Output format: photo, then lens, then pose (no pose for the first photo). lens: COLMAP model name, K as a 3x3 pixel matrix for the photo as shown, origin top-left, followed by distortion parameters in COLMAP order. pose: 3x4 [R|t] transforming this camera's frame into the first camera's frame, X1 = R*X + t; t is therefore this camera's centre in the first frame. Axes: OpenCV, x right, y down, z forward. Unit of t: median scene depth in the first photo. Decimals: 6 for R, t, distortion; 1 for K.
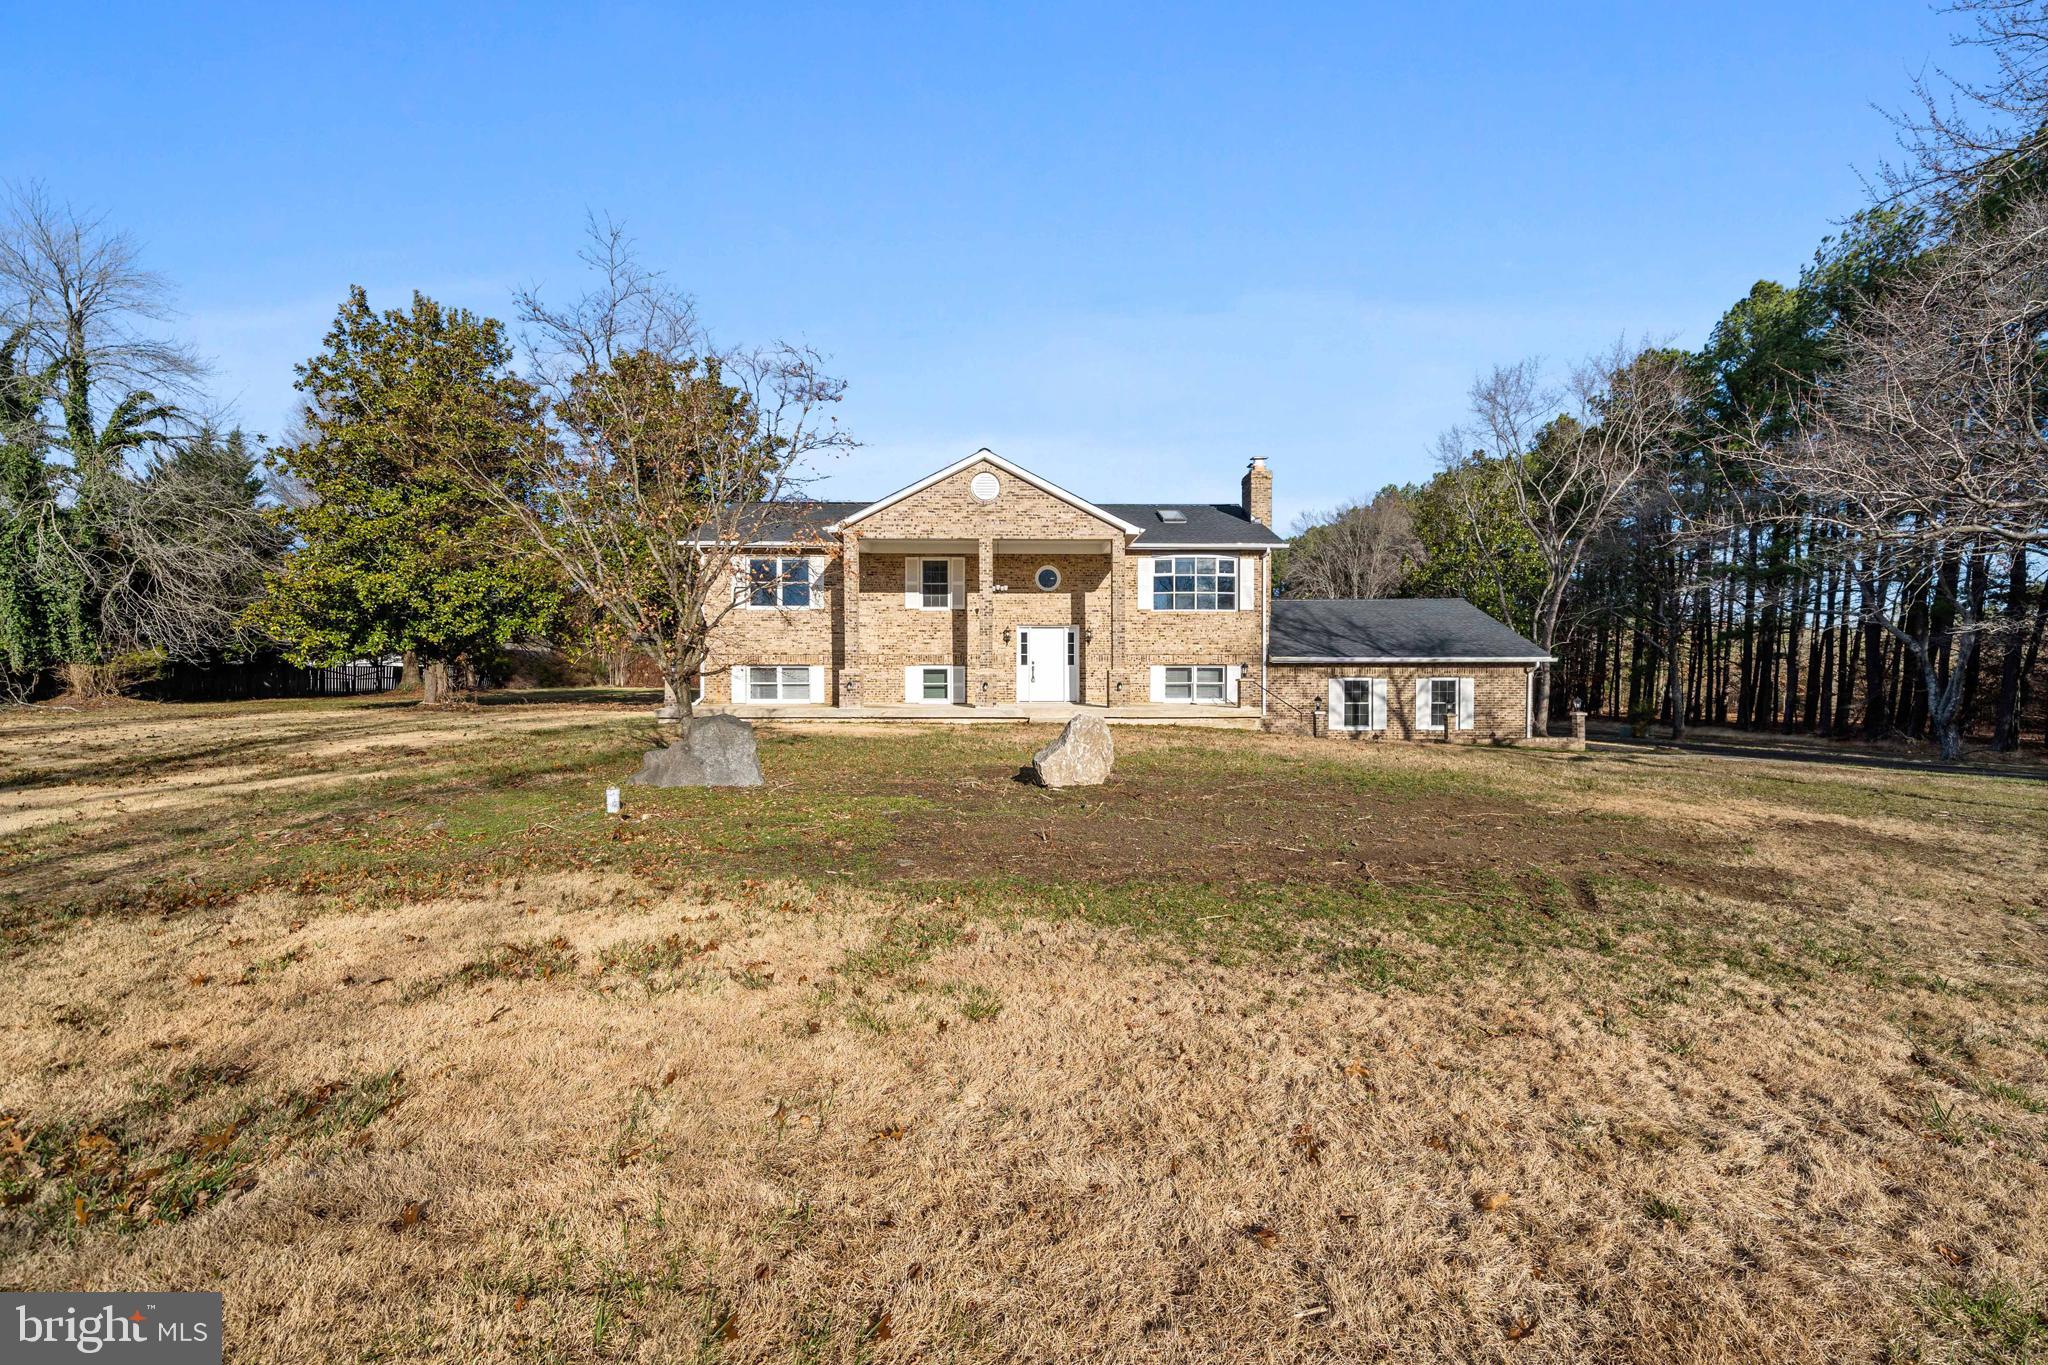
lens RADIAL K [[915.7, 0, 1024.0], [0, 915.7, 682.5], [0, 0, 1]] dist [0.001292, 0.000176]
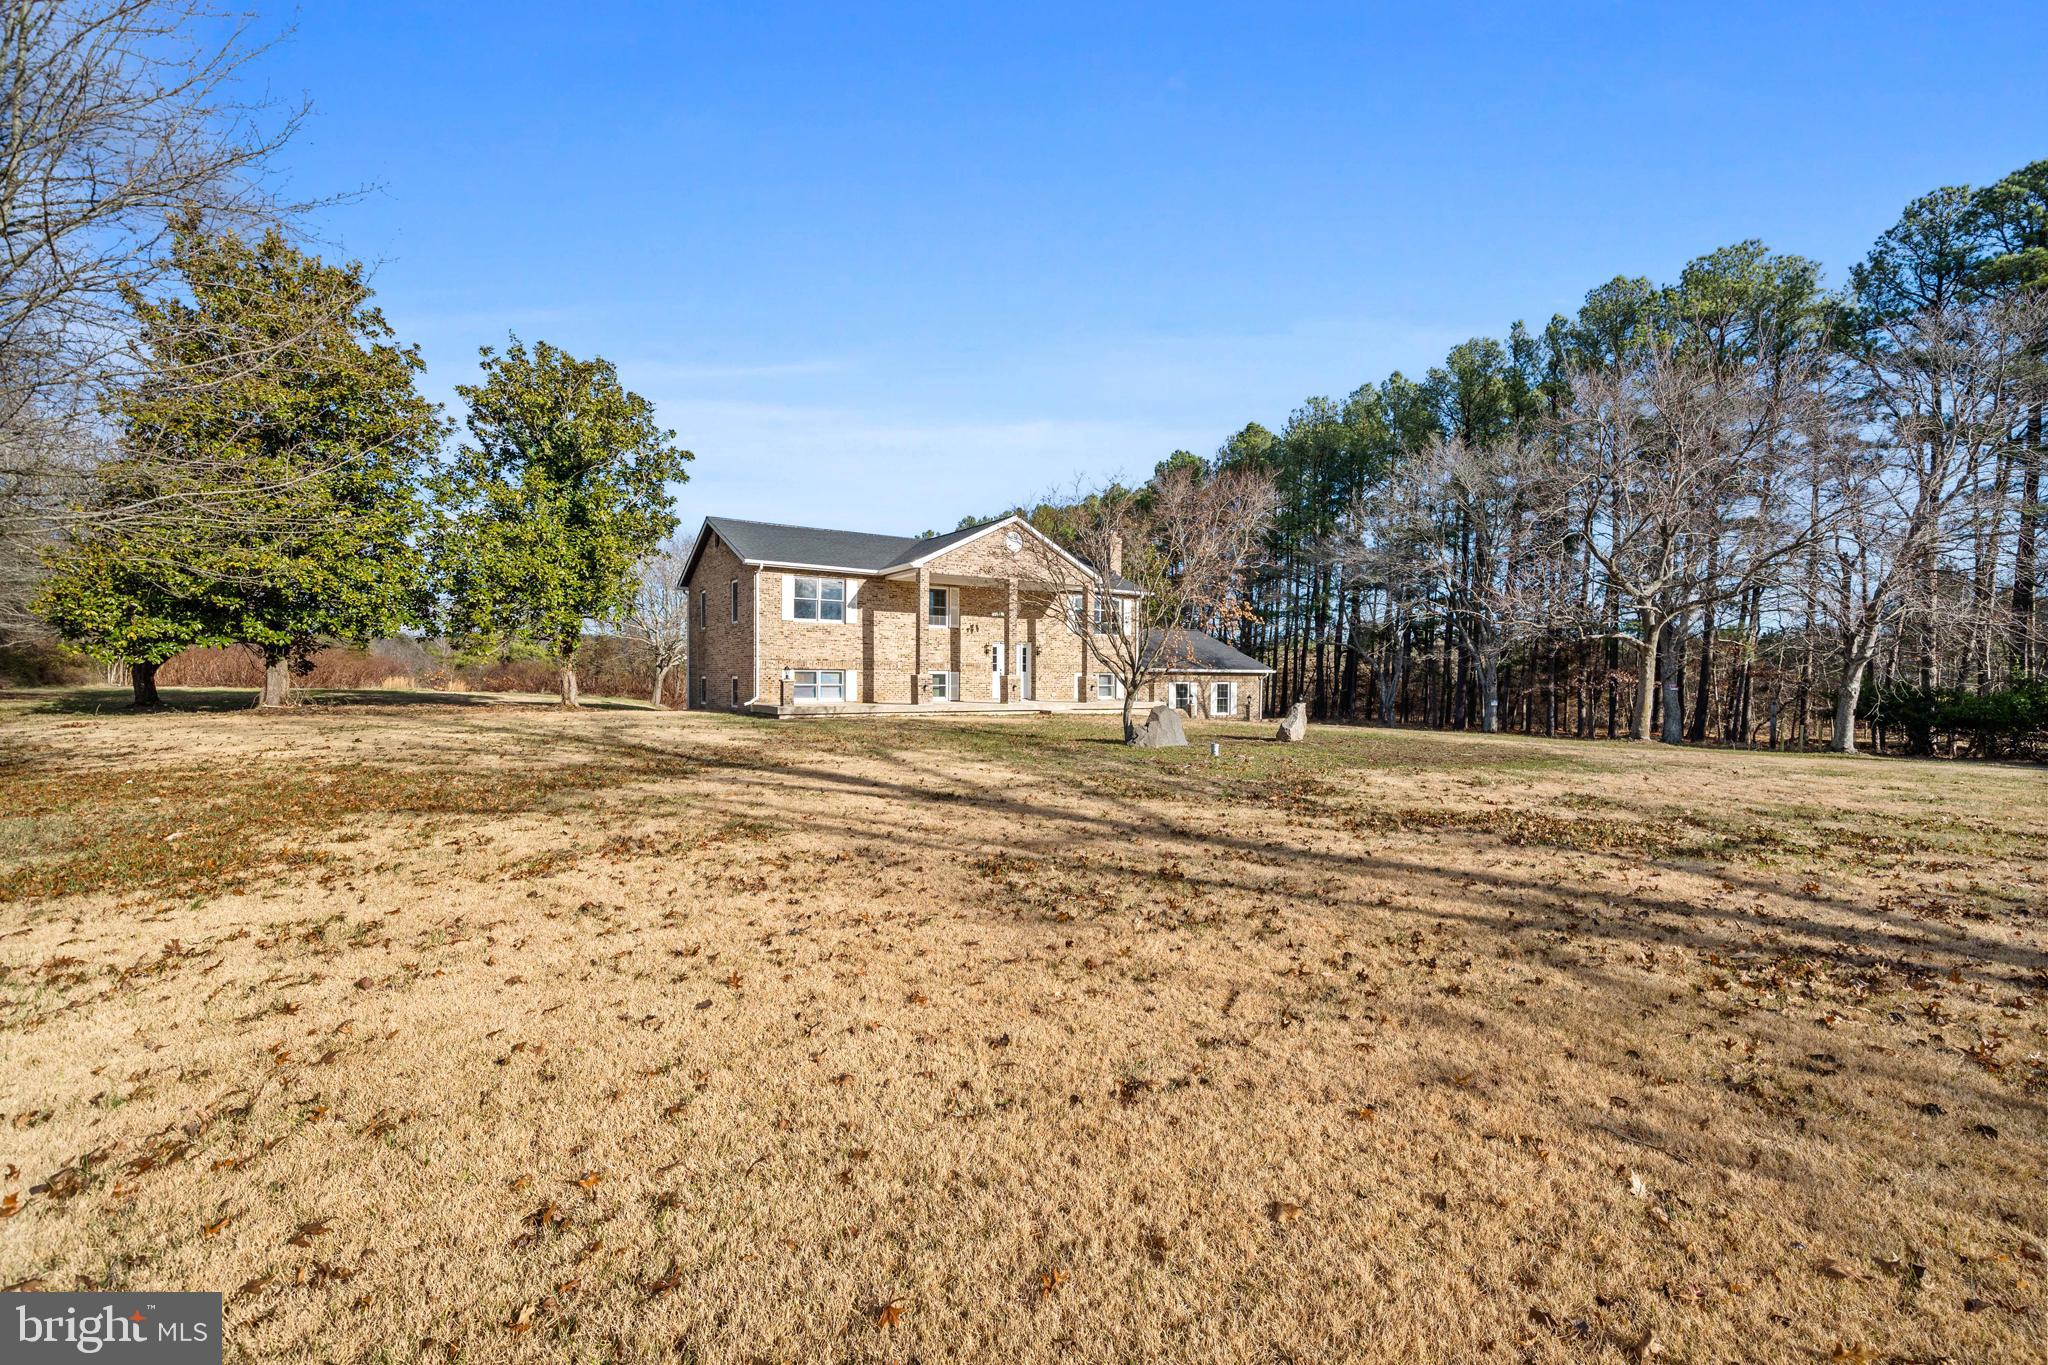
lens RADIAL K [[915.7, 0, 1024.0], [0, 915.7, 682.5], [0, 0, 1]] dist [0.001292, 0.000176]
pose [[0.836778, 0.003805, 0.547529, -0.698701], [-0.003007, 0.999993, -0.002355, -0.000014], [-0.547534, 0.000324, 0.836784, -0.138958]]
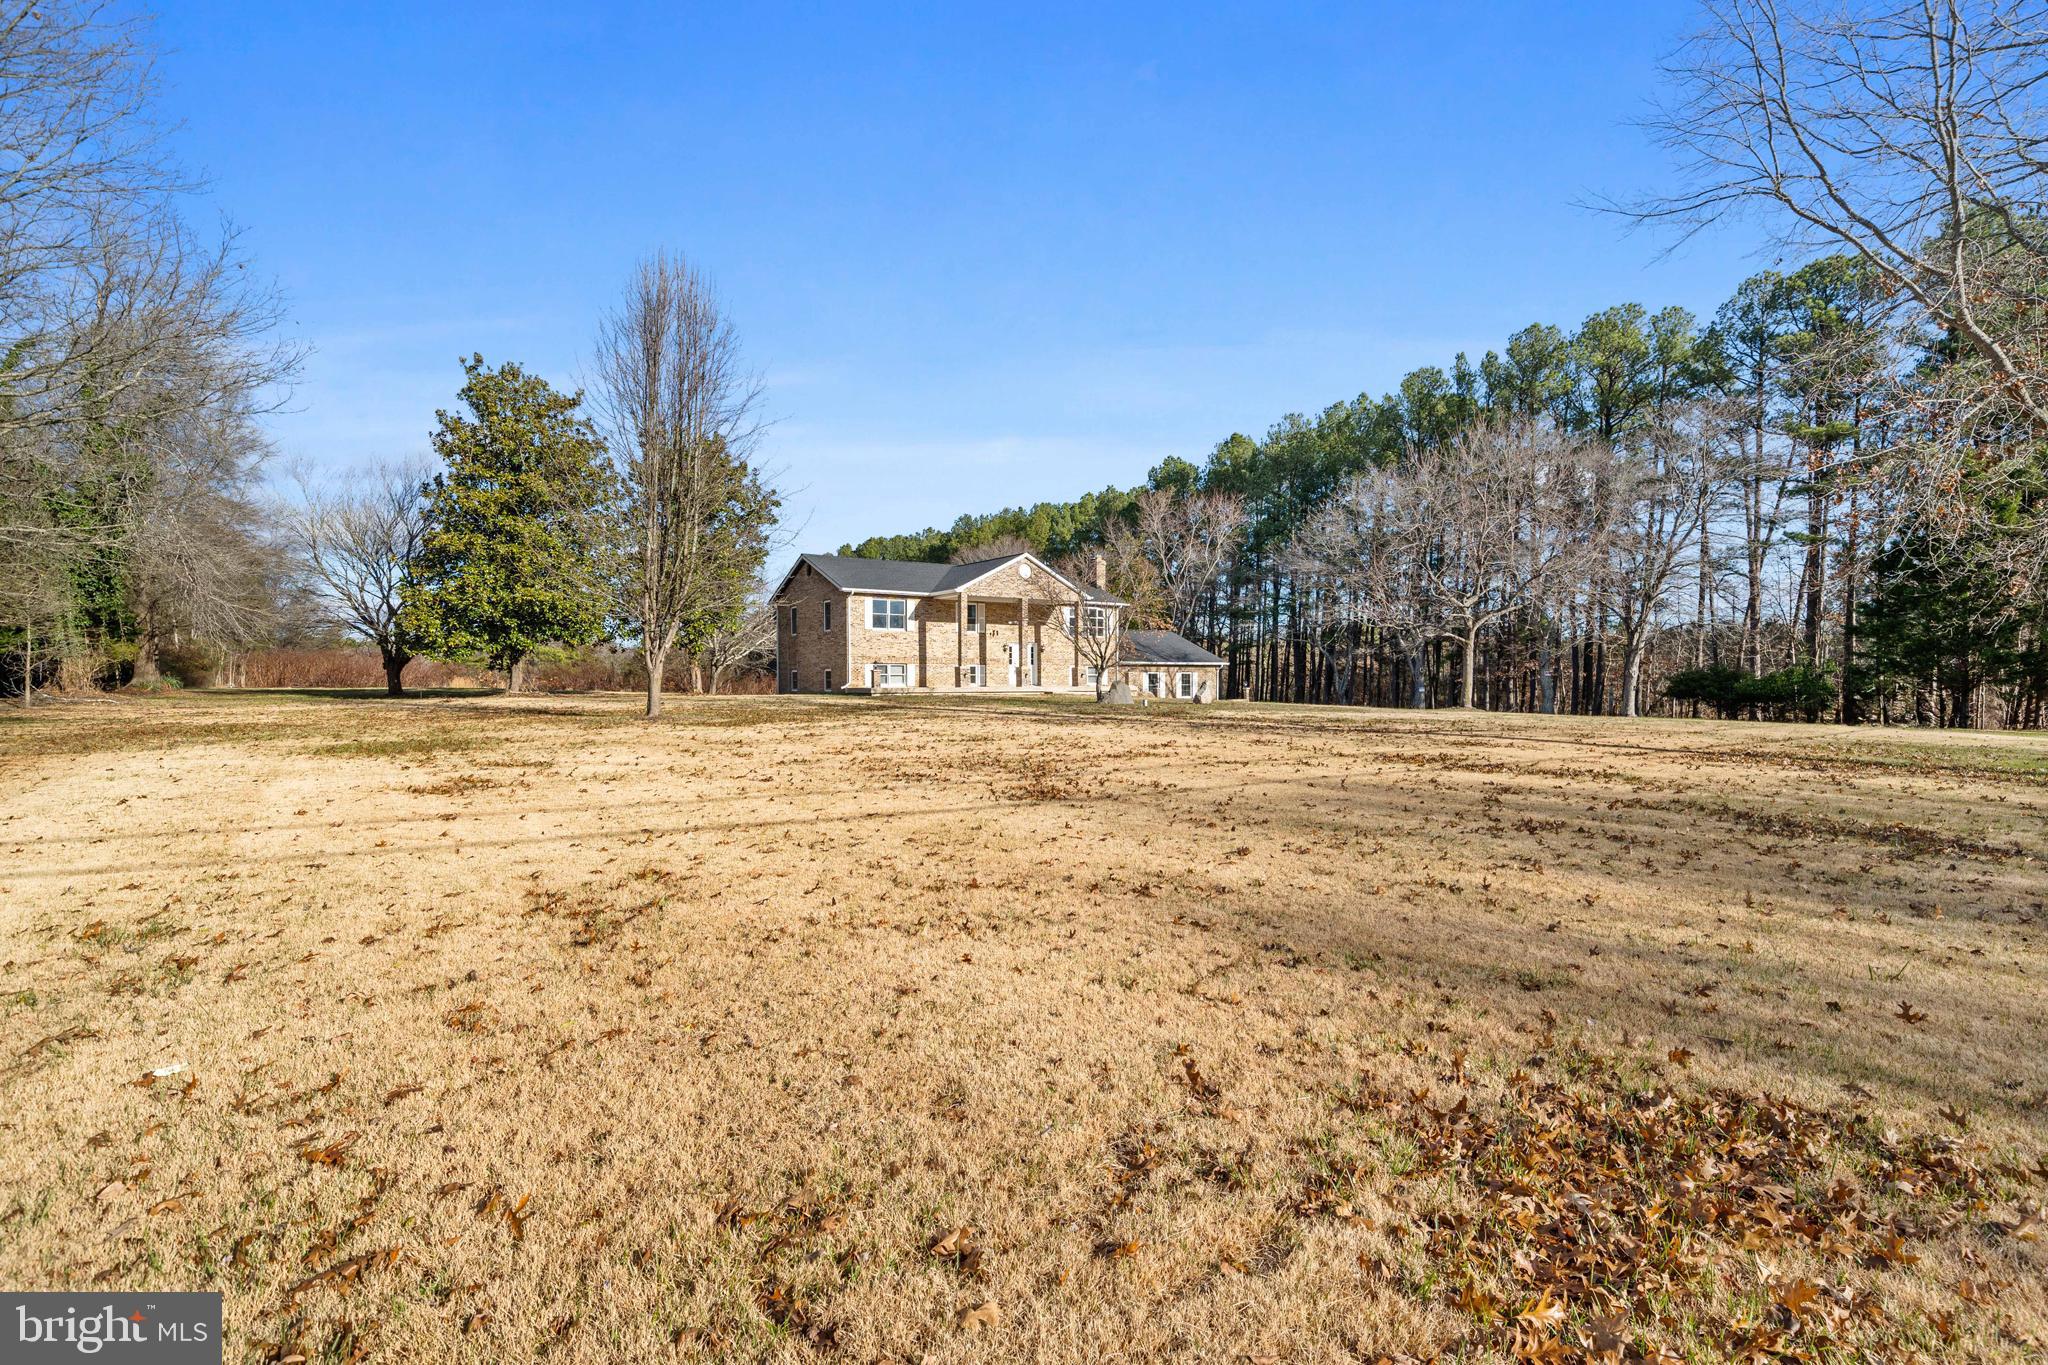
lens RADIAL K [[1081.8, 0, 1024.0], [0, 1081.8, 682.5], [0, 0, 1]] dist [-0.000657, -0.000122]
pose [[0.832882, -0.001198, 0.553450, -1.169023], [0.005529, 0.999966, -0.006155, 0.029898], [-0.553424, 0.008187, 0.832860, -0.798945]]
